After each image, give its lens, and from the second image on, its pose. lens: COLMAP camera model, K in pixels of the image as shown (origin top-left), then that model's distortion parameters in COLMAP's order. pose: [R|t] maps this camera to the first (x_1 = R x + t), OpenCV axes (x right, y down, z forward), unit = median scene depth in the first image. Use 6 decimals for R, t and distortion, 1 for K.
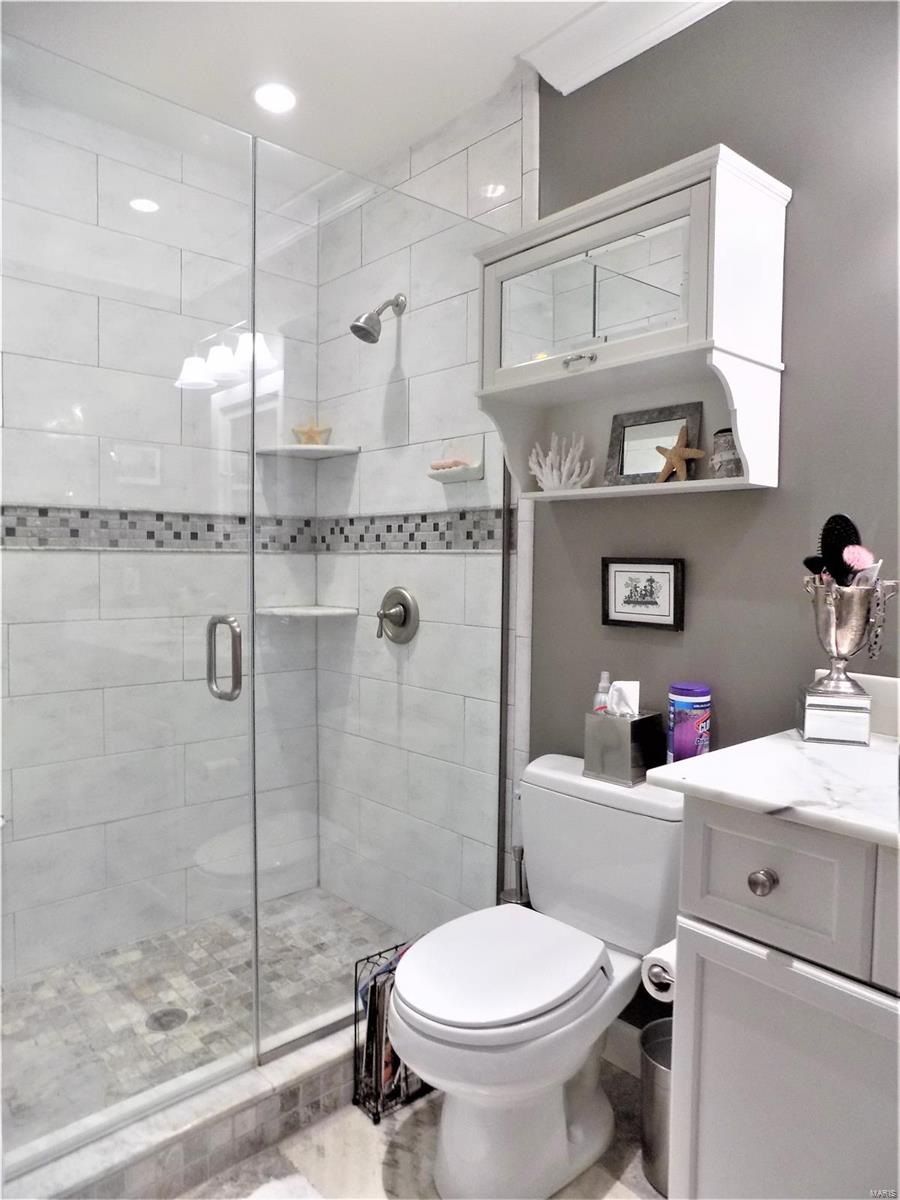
lens RADIAL K [[809.2, 0, 448.0], [0, 809.2, 591.7], [0, 0, 1]] dist [-0.080802, 0.081812]
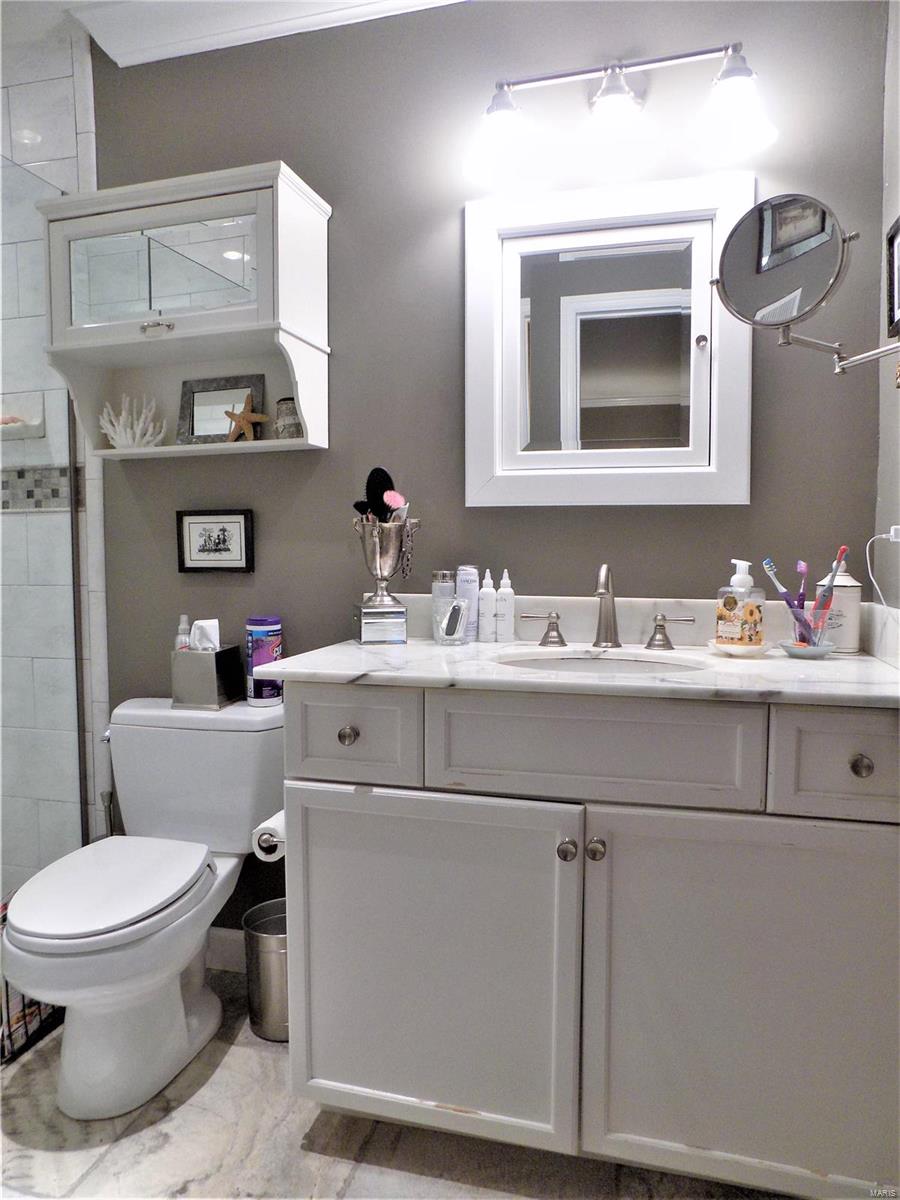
lens RADIAL K [[809.2, 0, 448.0], [0, 809.2, 591.7], [0, 0, 1]] dist [-0.080802, 0.081812]
pose [[0.838218, -0.051703, 0.542879, -0.102853], [0.040355, 0.998647, 0.032800, 0.049120], [-0.543840, -0.005586, 0.839170, -0.123261]]
